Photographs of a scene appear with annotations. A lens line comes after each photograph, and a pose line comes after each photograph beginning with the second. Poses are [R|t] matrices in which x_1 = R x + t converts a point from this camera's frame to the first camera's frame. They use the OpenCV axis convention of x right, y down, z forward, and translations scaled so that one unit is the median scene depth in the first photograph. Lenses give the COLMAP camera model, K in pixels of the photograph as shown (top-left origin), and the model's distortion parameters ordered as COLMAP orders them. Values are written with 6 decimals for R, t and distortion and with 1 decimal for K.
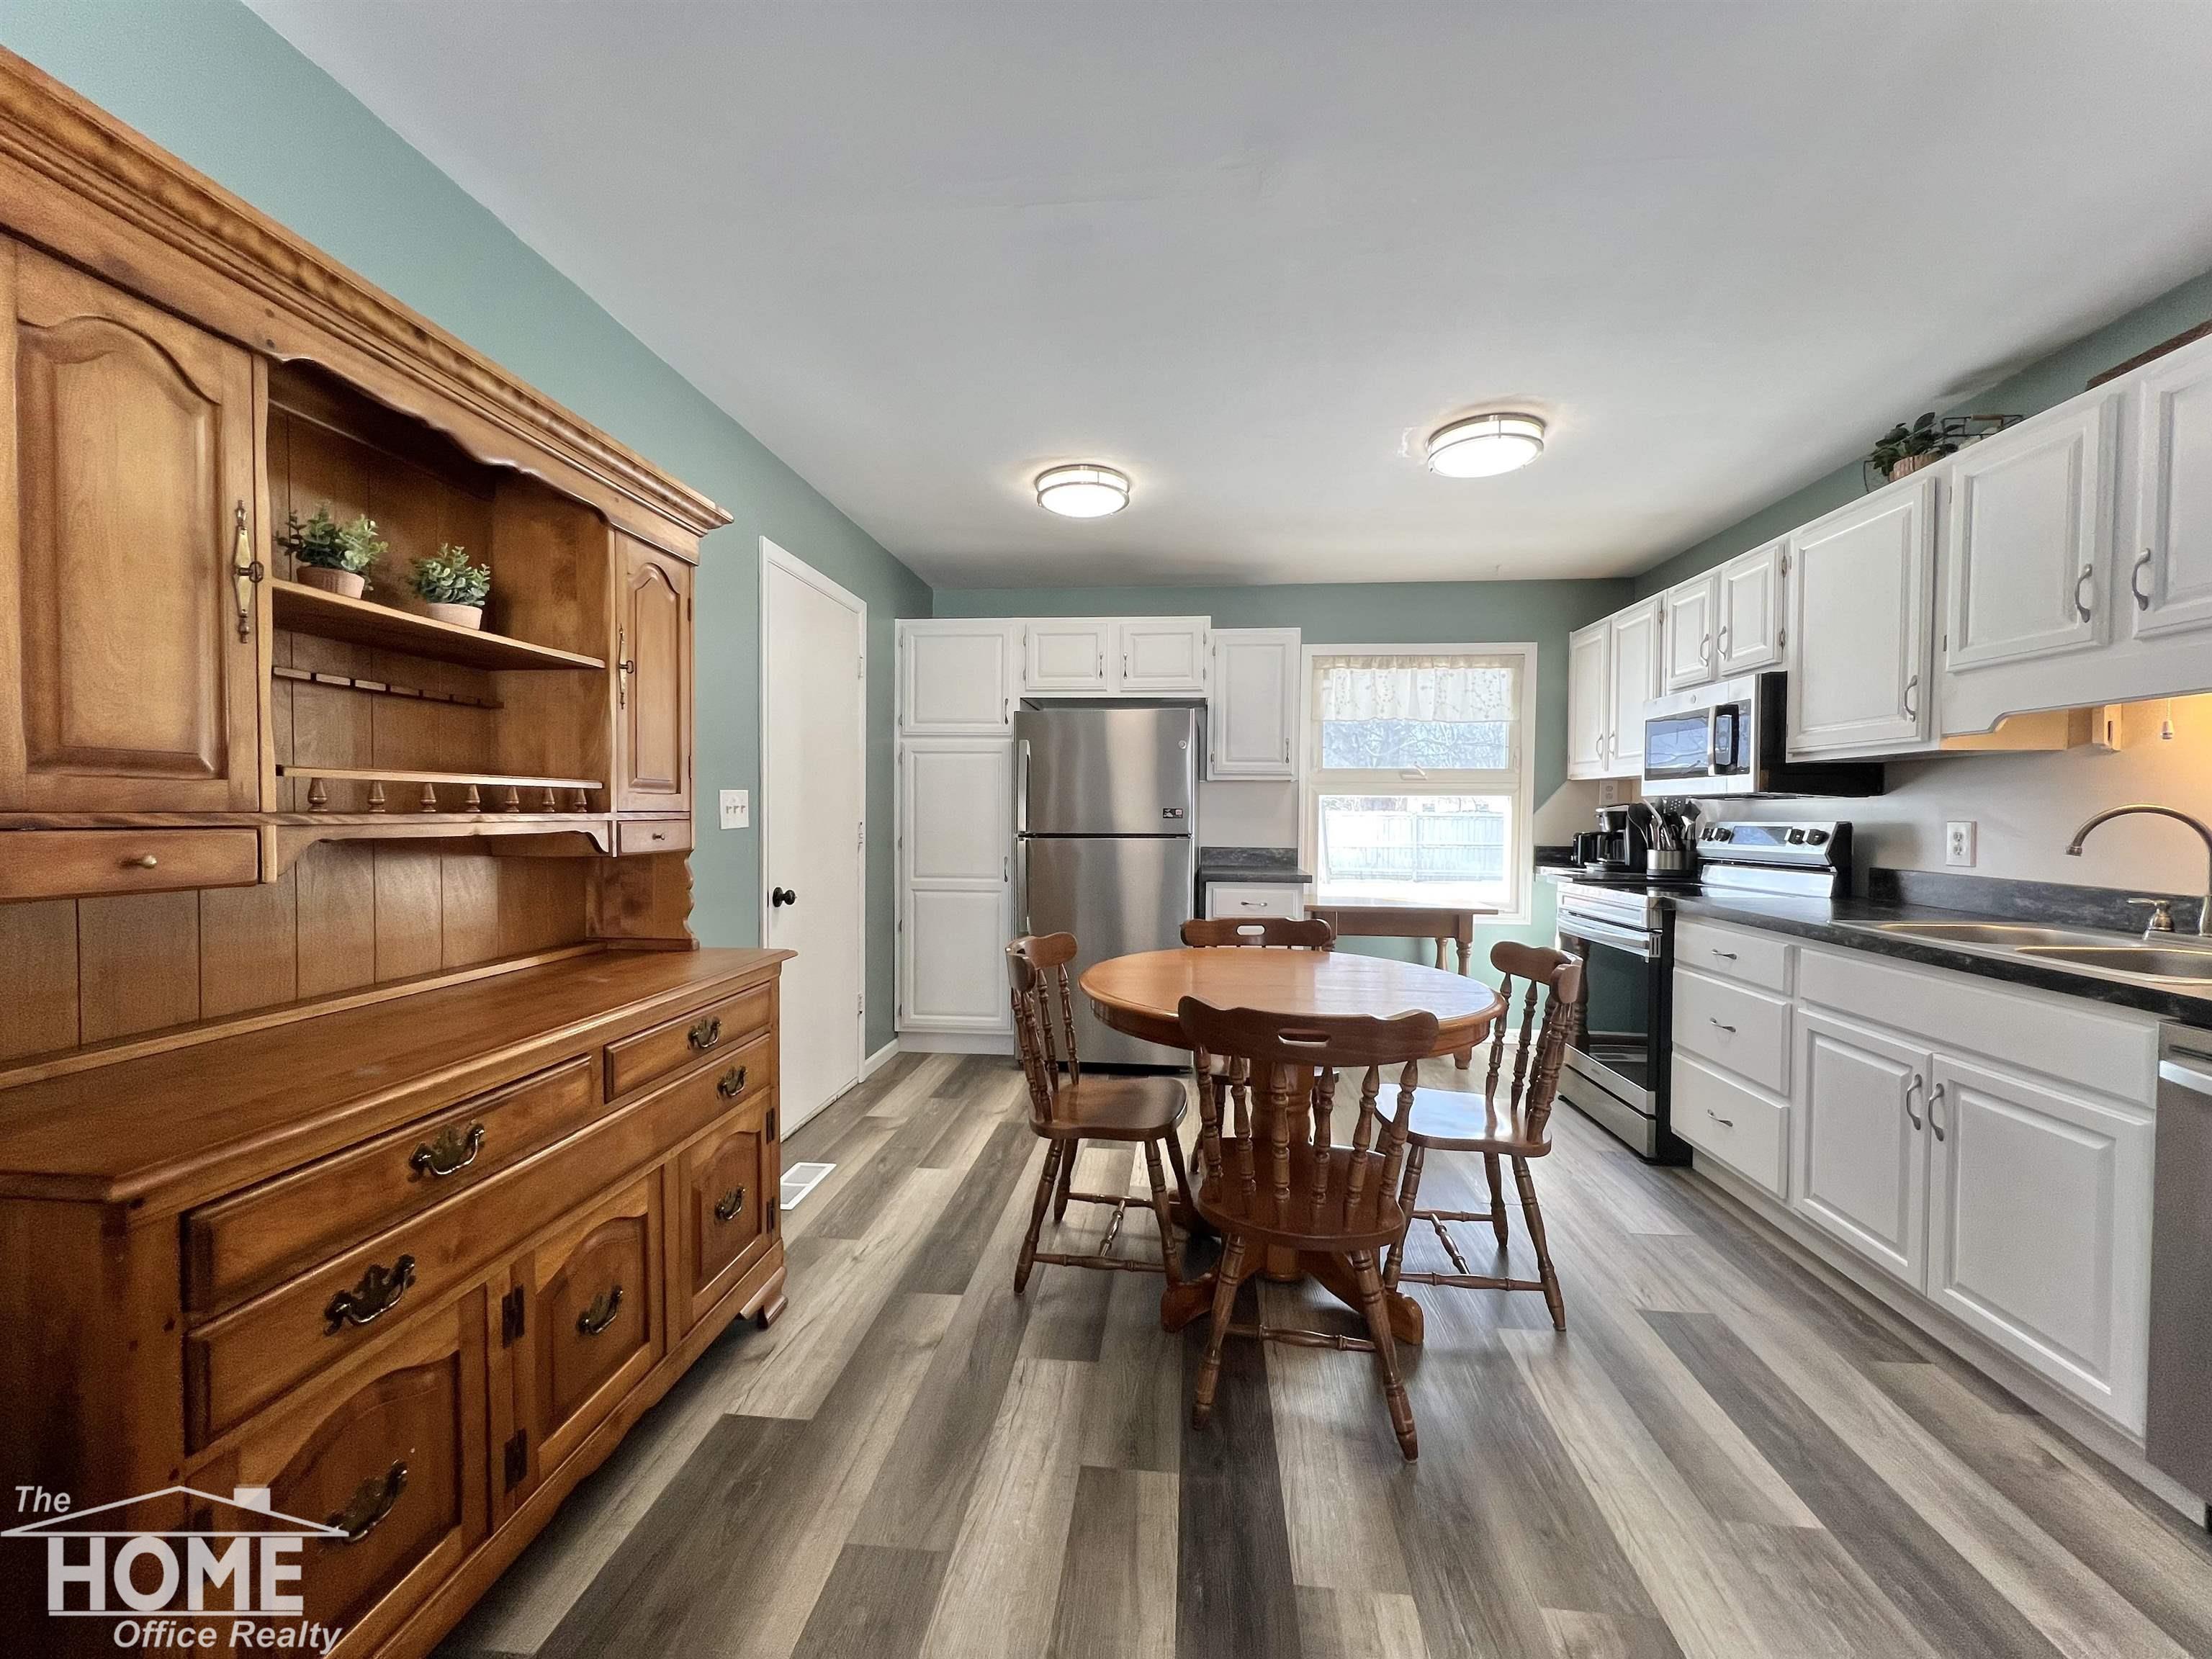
lens RADIAL K [[881.6, 0, 1108.8], [0, 881.6, 832.3], [0, 0, 1]] dist [0.000028, -0.000216]
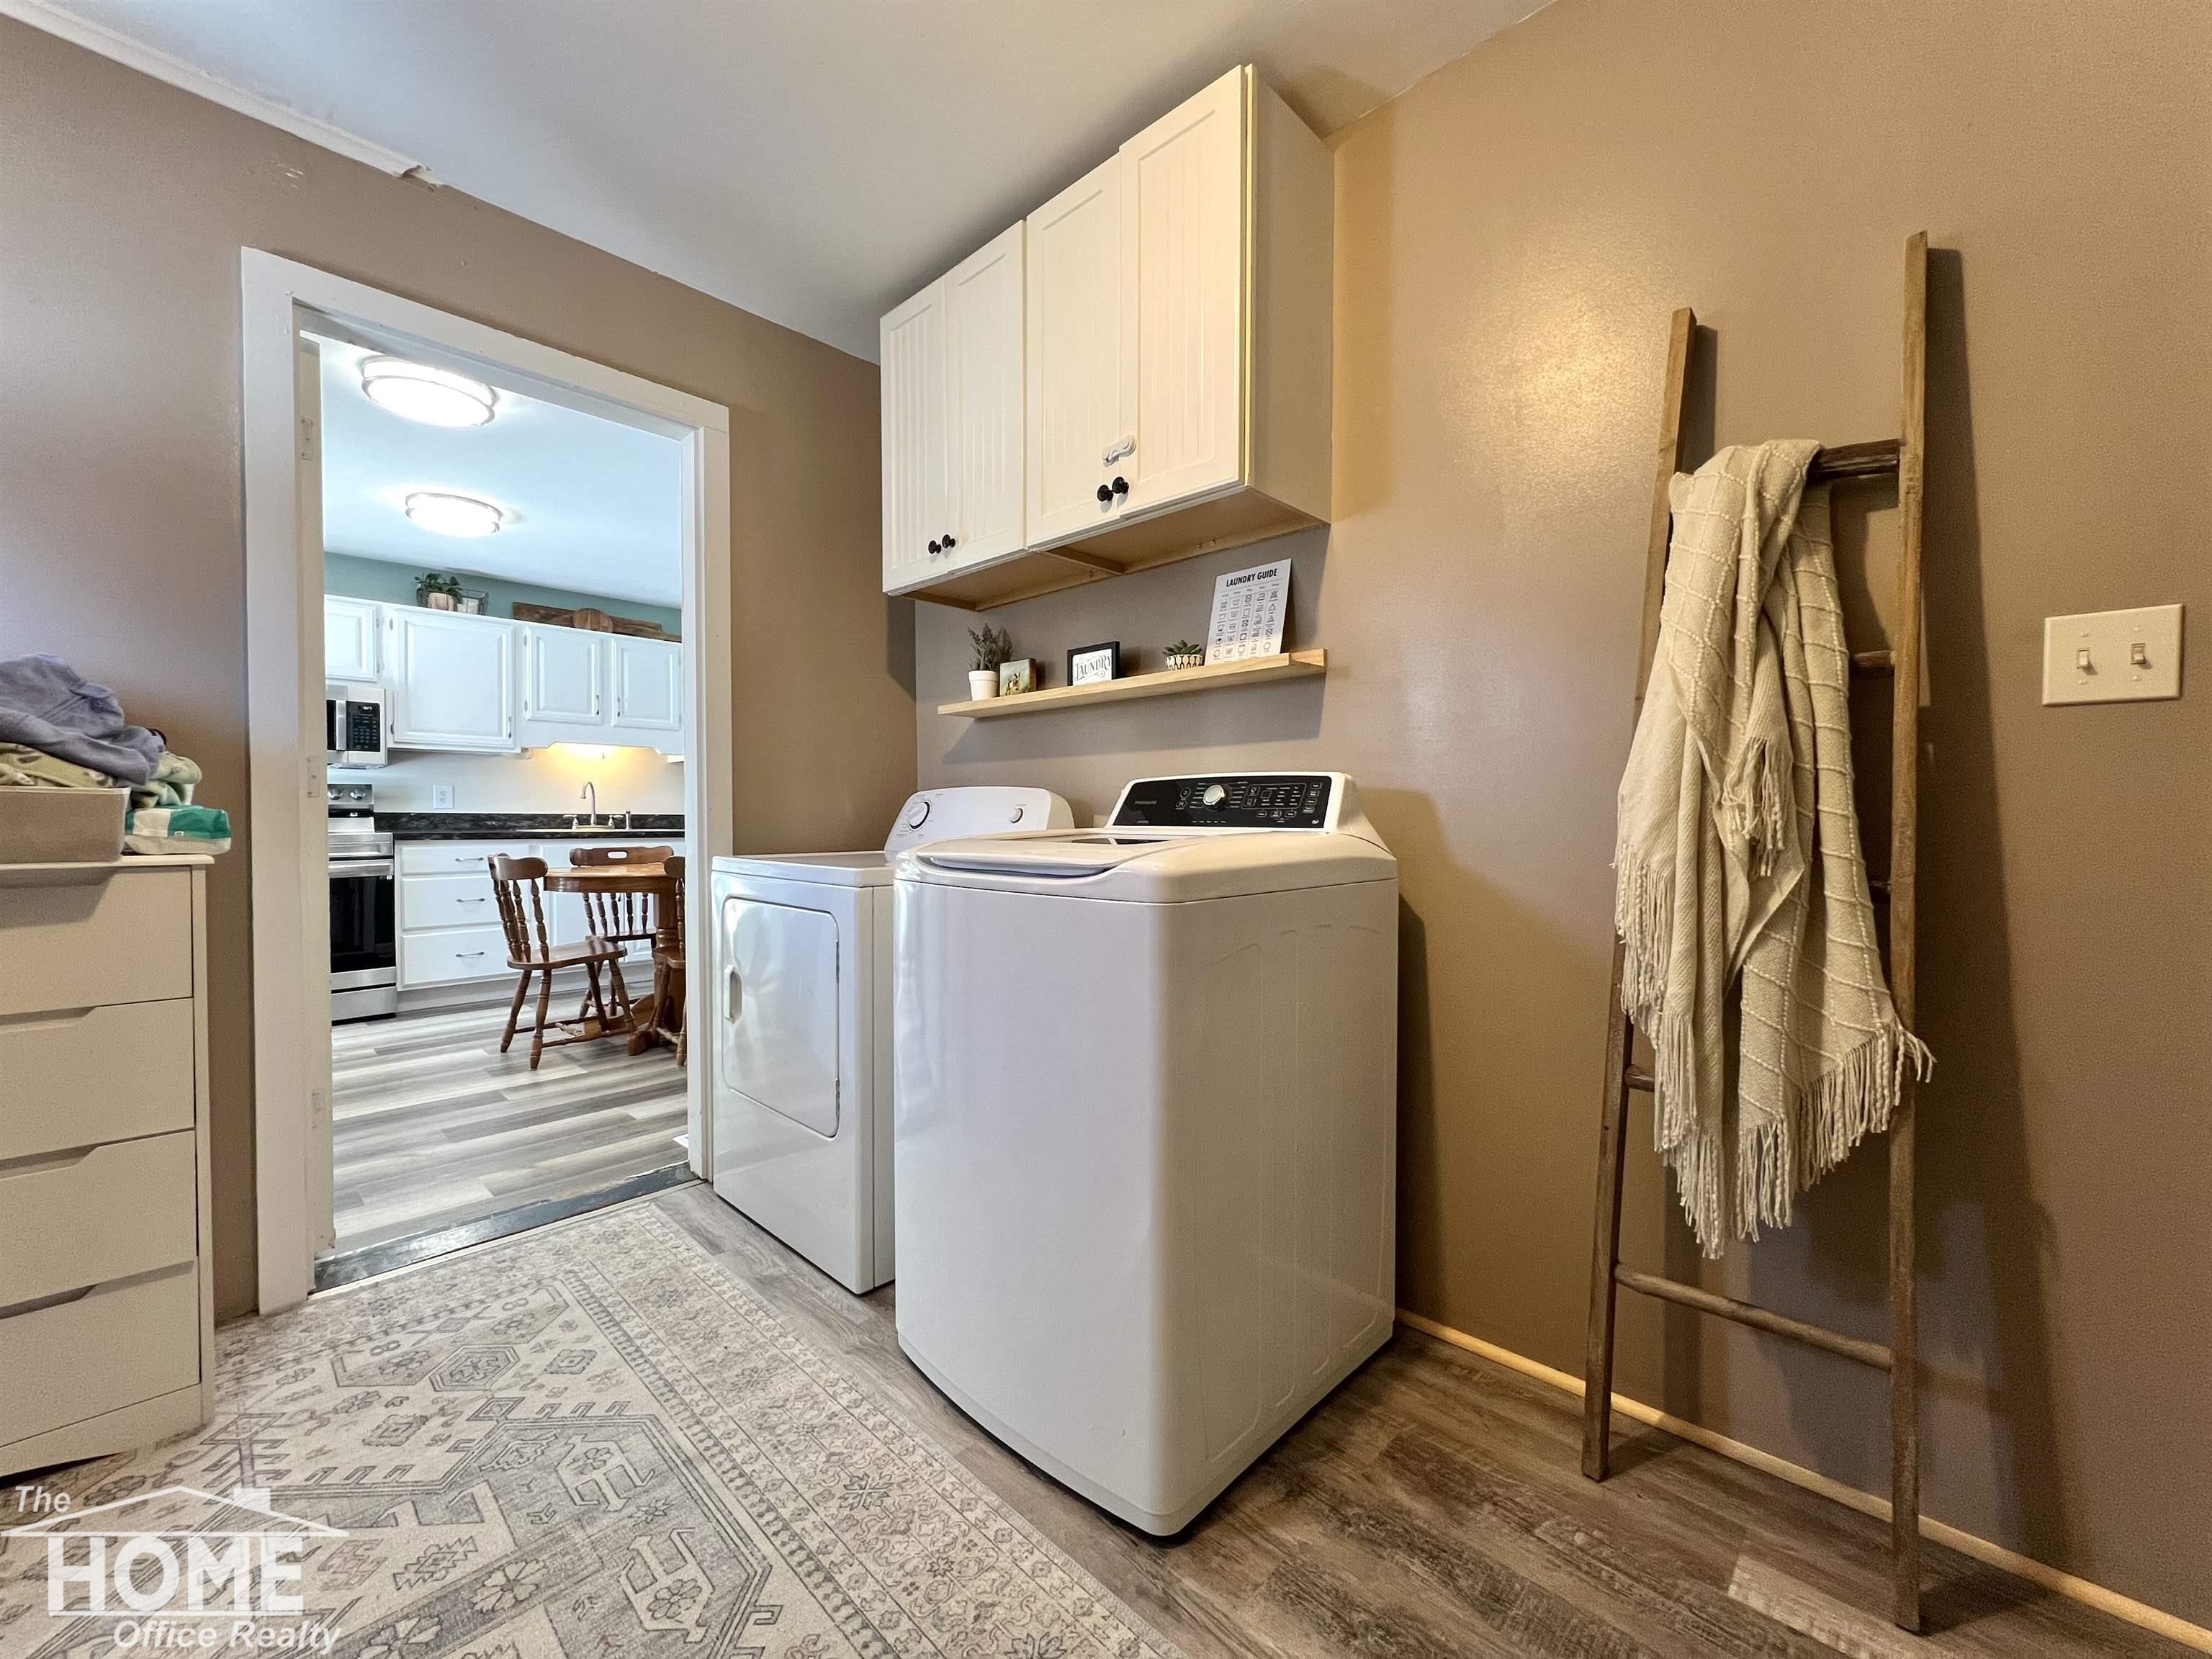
lens RADIAL K [[885.1, 0, 1109.9], [0, 885.1, 832.8], [0, 0, 1]] dist [-0.001749, 0.000373]
pose [[-0.790471, -0.017383, 0.612253, -1.298241], [0.009461, 0.999131, 0.040583, 0.025018], [-0.612427, 0.037873, -0.789620, 1.516265]]
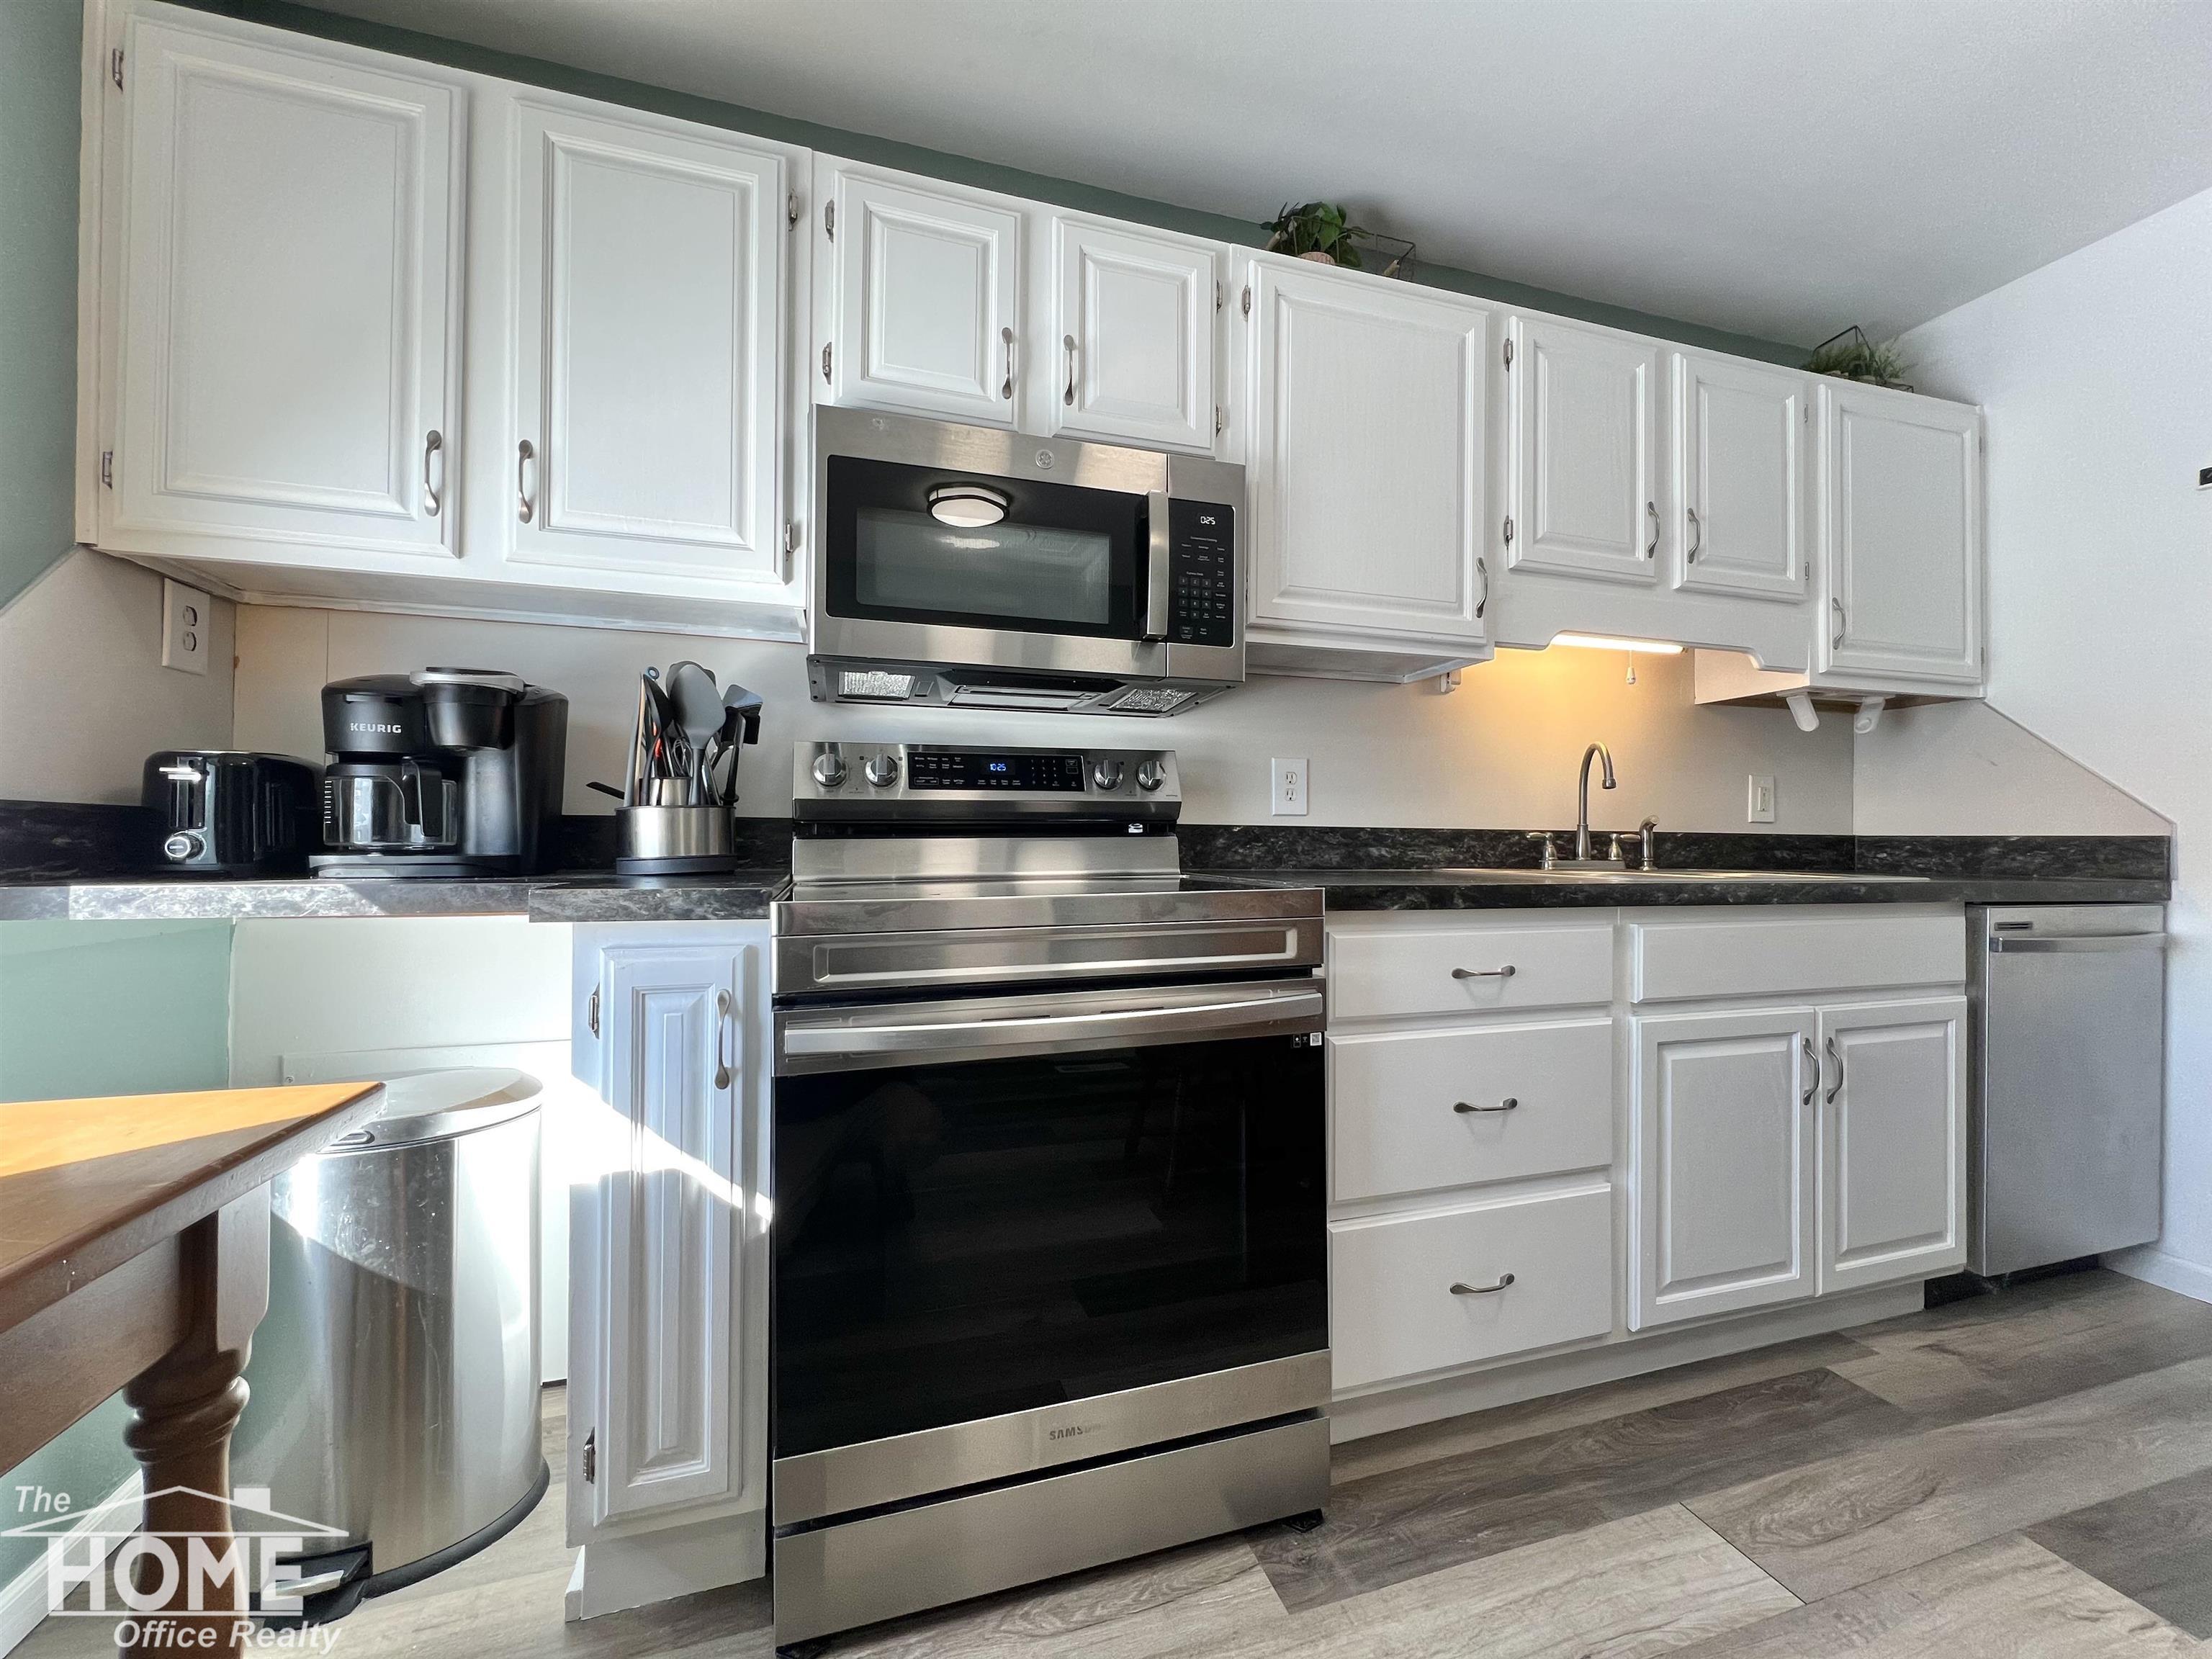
lens RADIAL K [[884.1, 0, 1106.6], [0, 884.1, 830.5], [0, 0, 1]] dist [-0.001313, 0.000083]
pose [[-0.384922, 0.004112, 0.922940, 0.275853], [0.015247, 0.999882, 0.001903, 0.044648], [-0.922823, 0.014804, -0.384939, 1.339631]]
